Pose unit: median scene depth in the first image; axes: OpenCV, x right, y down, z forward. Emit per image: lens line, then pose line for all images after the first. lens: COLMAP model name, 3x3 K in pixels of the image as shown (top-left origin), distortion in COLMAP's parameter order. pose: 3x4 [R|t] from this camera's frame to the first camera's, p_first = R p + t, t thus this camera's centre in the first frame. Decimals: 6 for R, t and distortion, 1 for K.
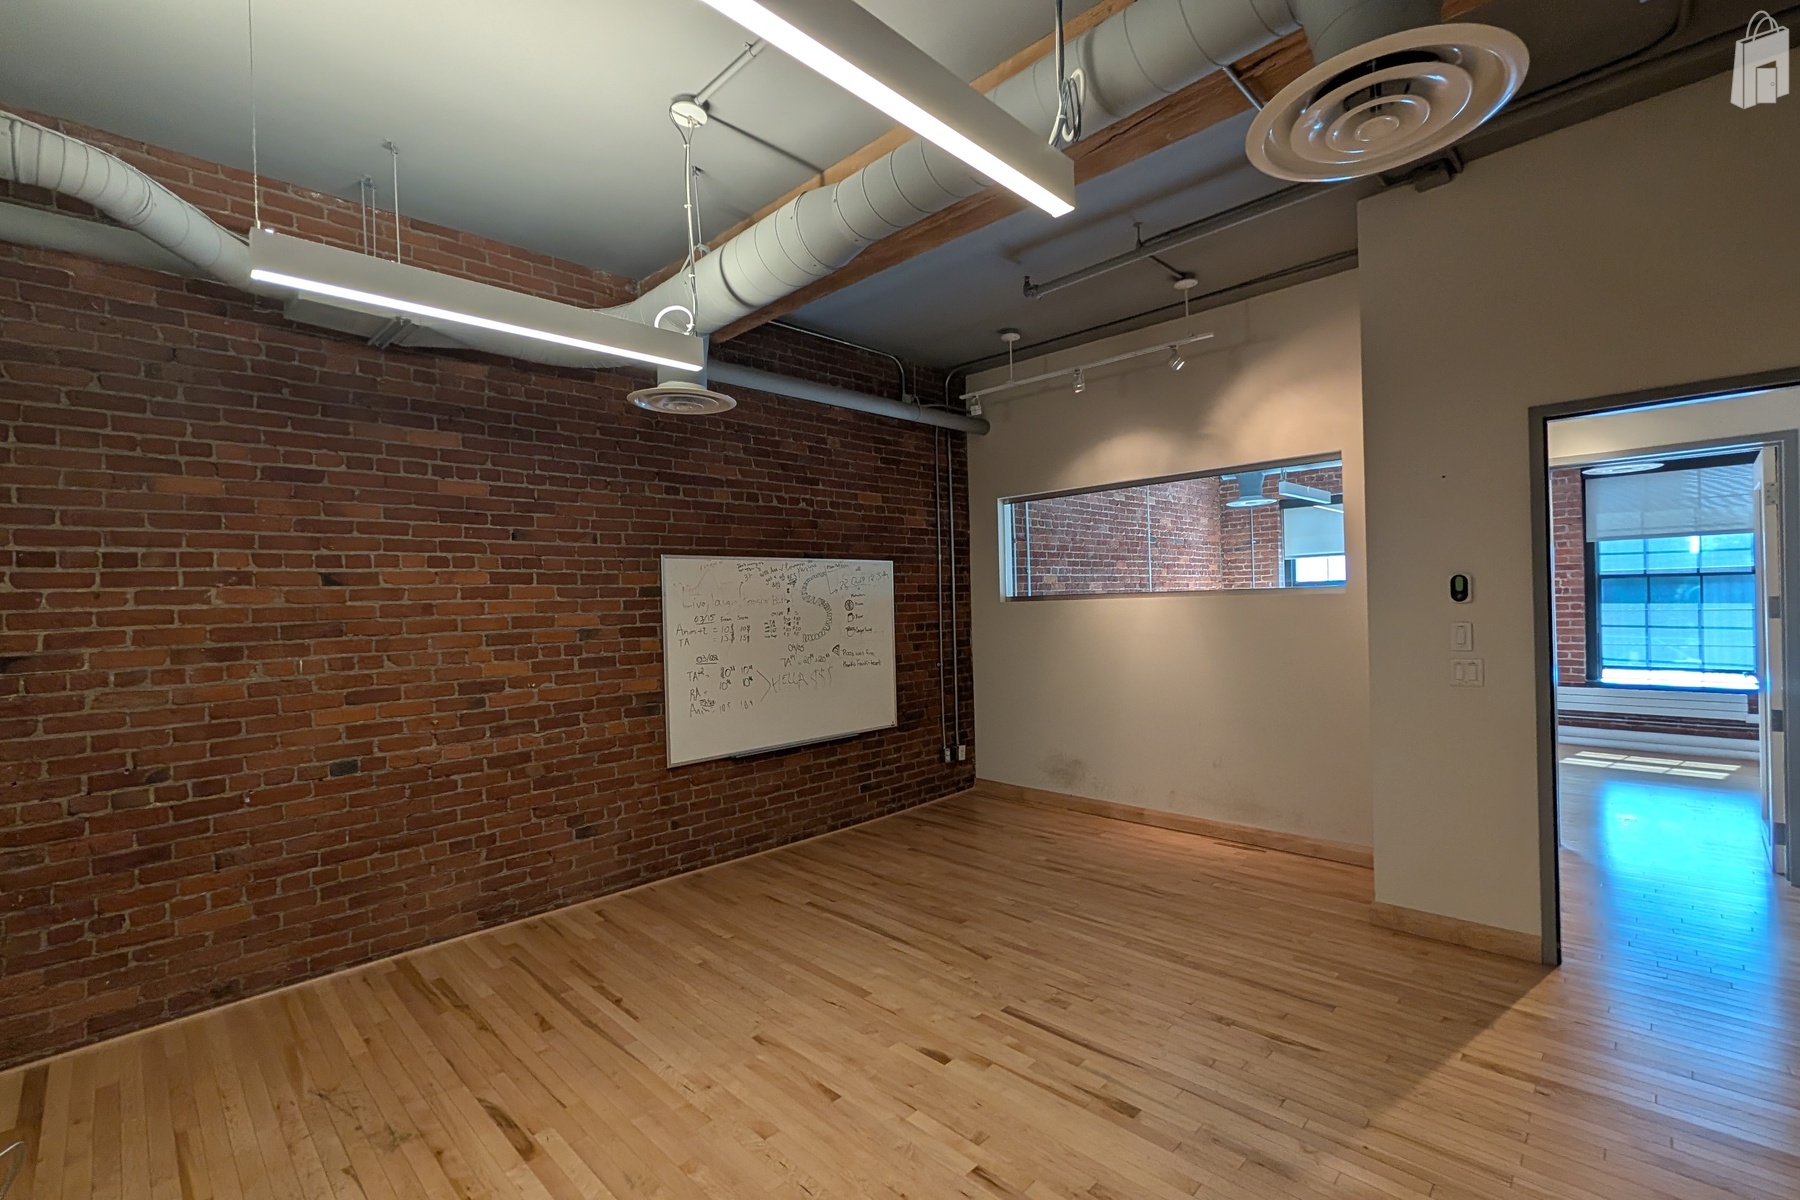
lens RADIAL K [[775.6, 0, 904.4], [0, 775.6, 604.5], [0, 0, 1]] dist [0.001199, -0.000018]
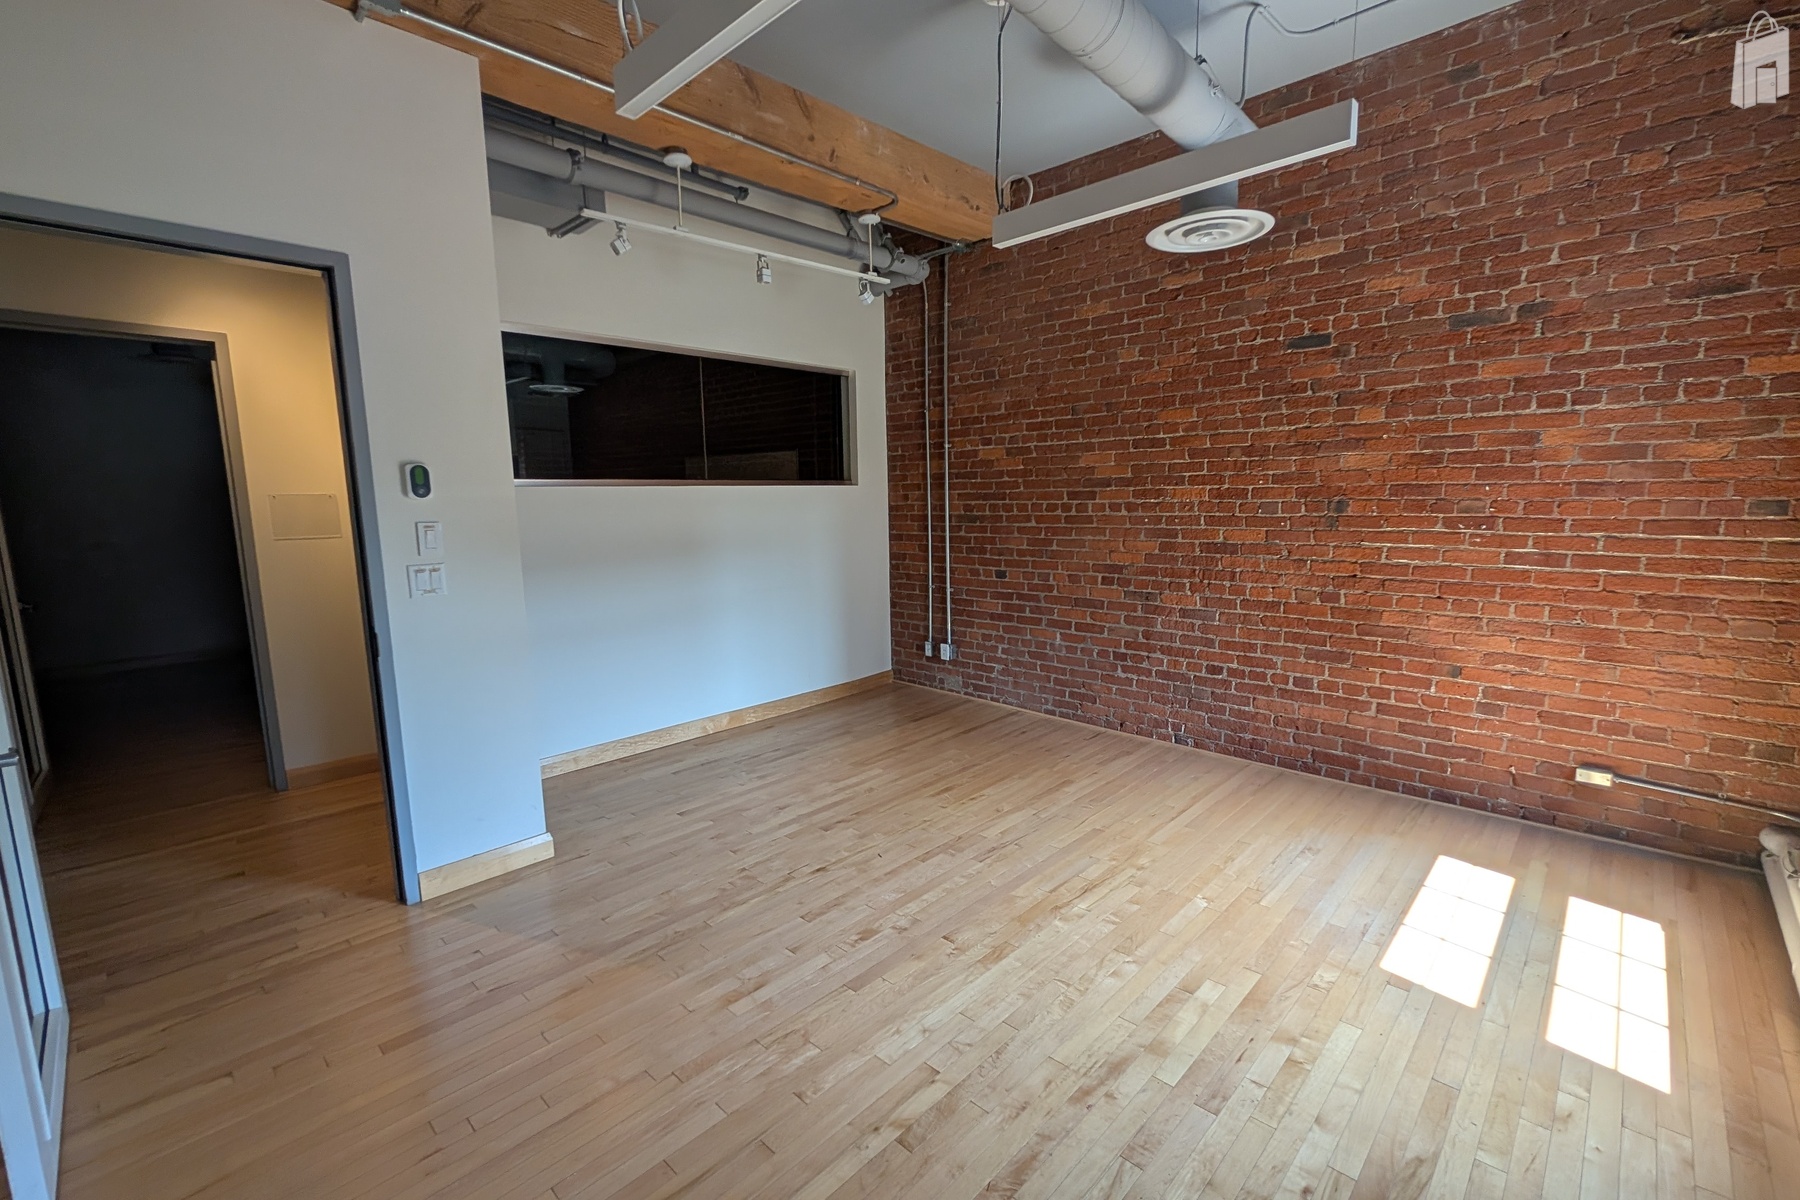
lens RADIAL K [[775.6, 0, 904.4], [0, 775.6, 604.5], [0, 0, 1]] dist [0.001199, -0.000018]
pose [[0.014120, 0.168633, -0.985578, 0.888475], [0.008065, 0.985625, 0.168757, -0.015370], [0.999868, -0.010331, 0.012557, 0.873662]]
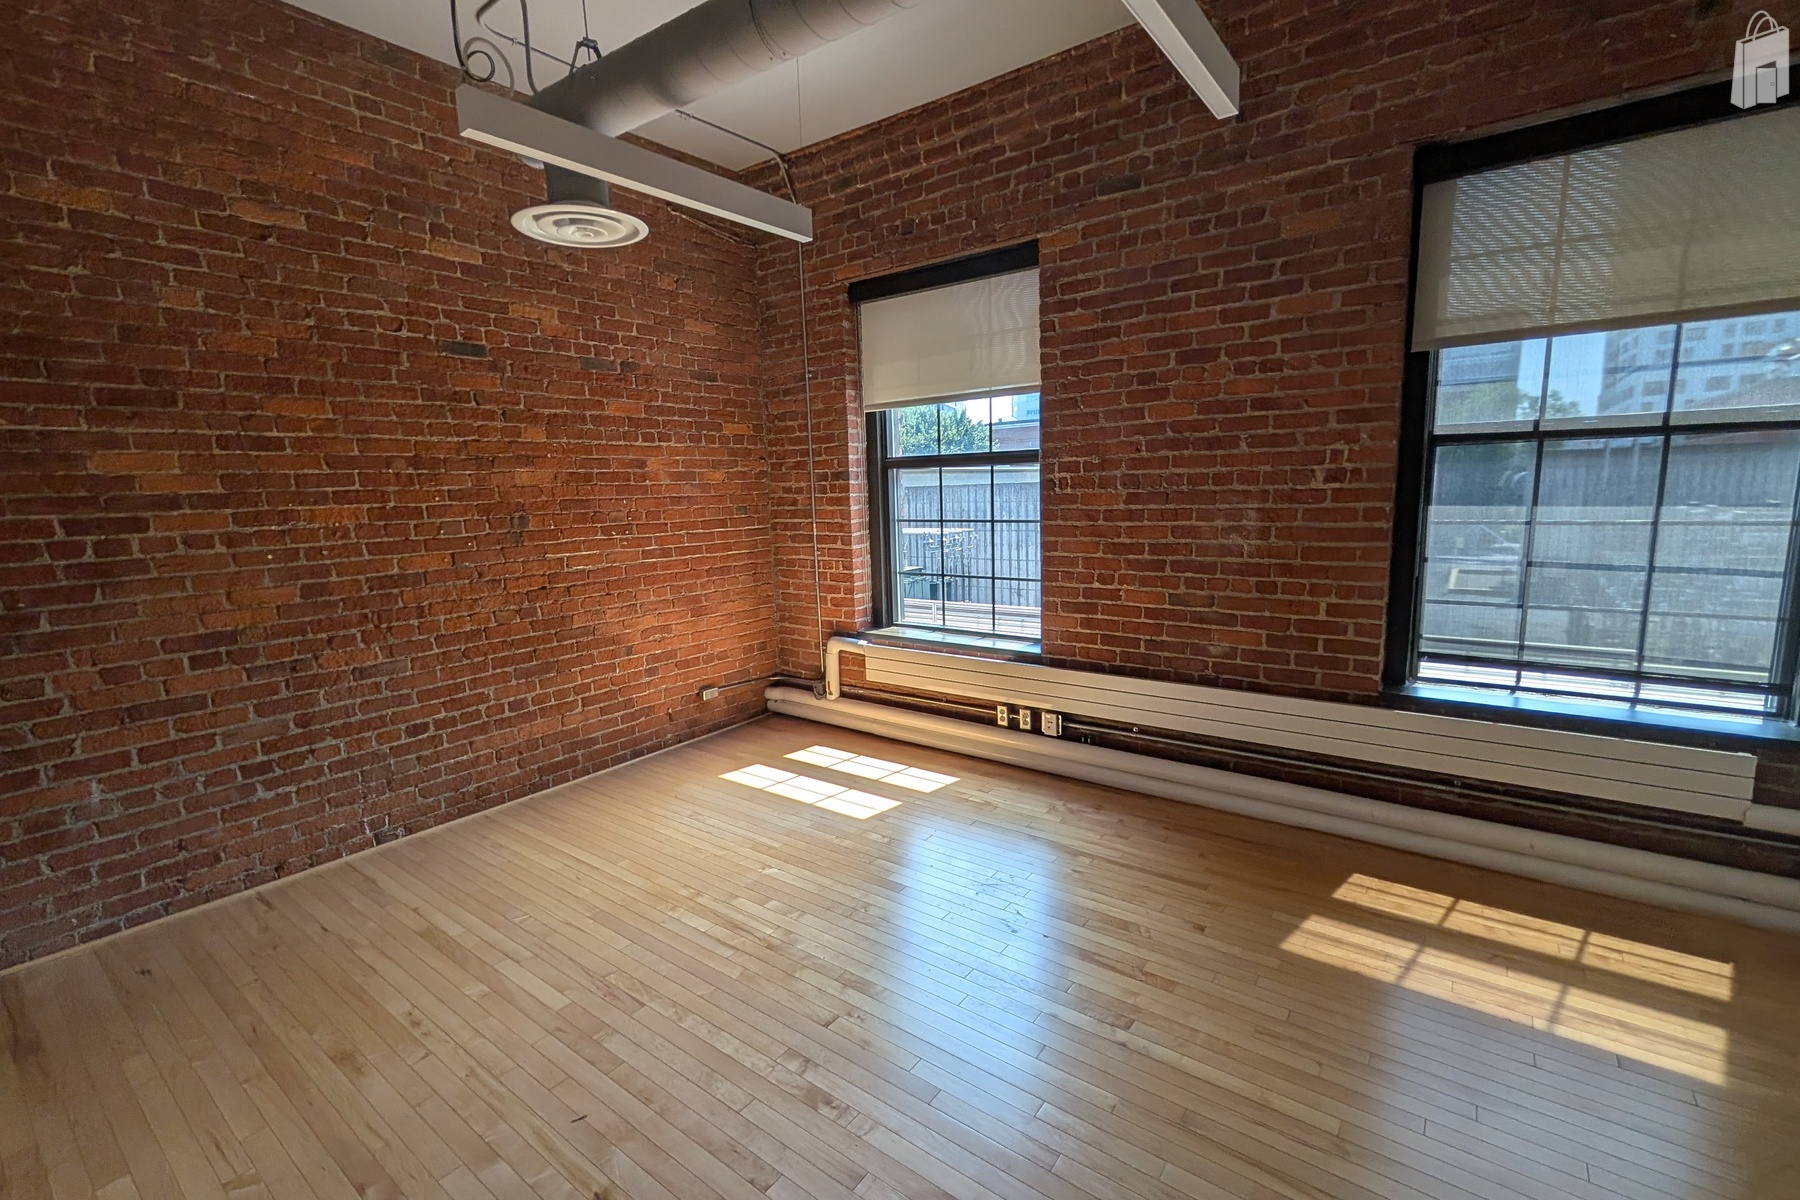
lens RADIAL K [[775.6, 0, 904.4], [0, 775.6, 604.5], [0, 0, 1]] dist [0.001199, -0.000018]
pose [[0.991268, -0.022391, 0.129950, 0.564982], [0.003678, 0.989790, 0.142487, -0.008888], [-0.131813, -0.140765, 0.981229, 0.623350]]
